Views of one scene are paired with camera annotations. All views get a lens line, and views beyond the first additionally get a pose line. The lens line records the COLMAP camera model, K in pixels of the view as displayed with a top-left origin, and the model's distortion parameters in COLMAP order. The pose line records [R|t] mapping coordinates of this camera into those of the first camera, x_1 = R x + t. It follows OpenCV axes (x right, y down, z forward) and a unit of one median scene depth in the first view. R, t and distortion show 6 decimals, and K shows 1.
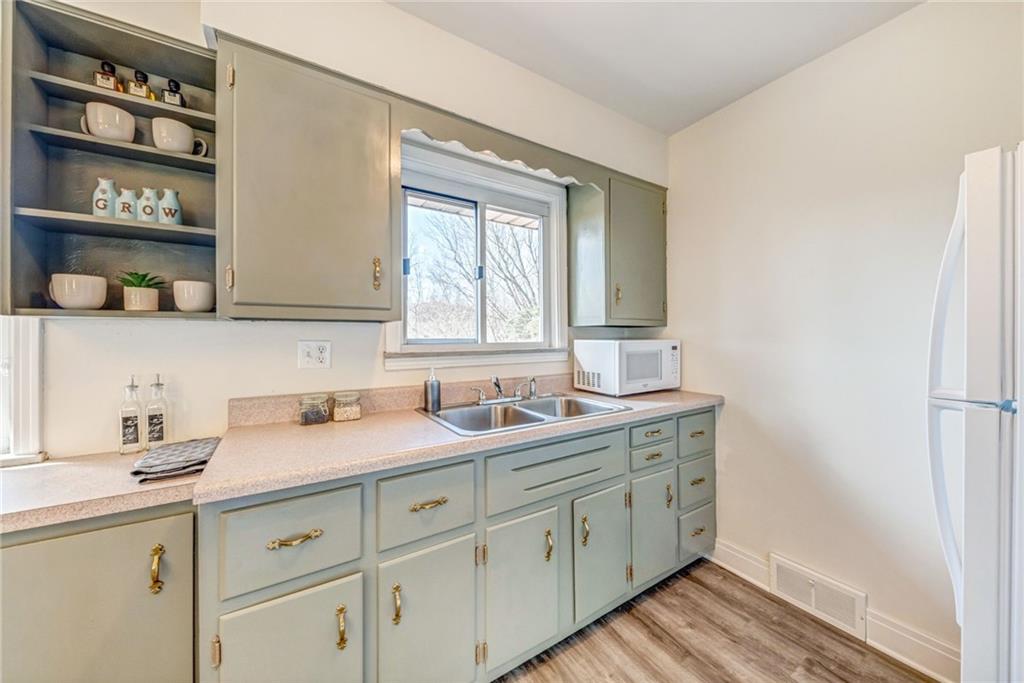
lens RADIAL K [[367.1, 0, 525.1], [0, 367.1, 340.2], [0, 0, 1]] dist [-0.002669, -0.000353]
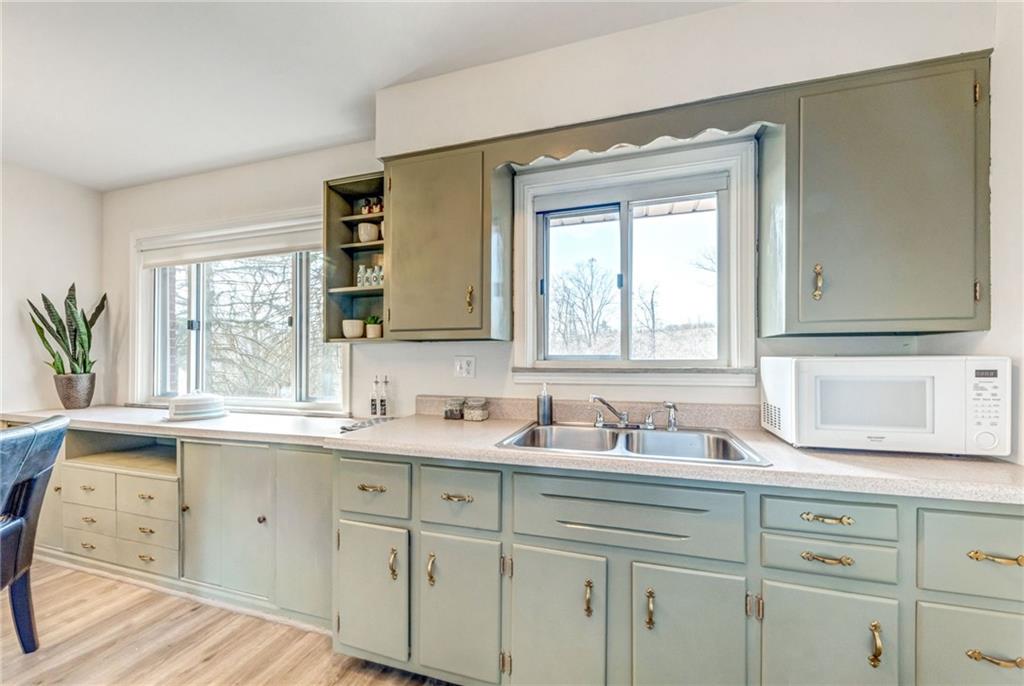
lens RADIAL K [[382.6, 0, 517.6], [0, 382.6, 358.4], [0, 0, 1]] dist [0.000010, -0.000083]
pose [[0.639925, 0.005864, -0.768415, 0.524166], [-0.006633, 0.999976, 0.002107, 0.005040], [0.768408, 0.003748, 0.639949, 0.255687]]
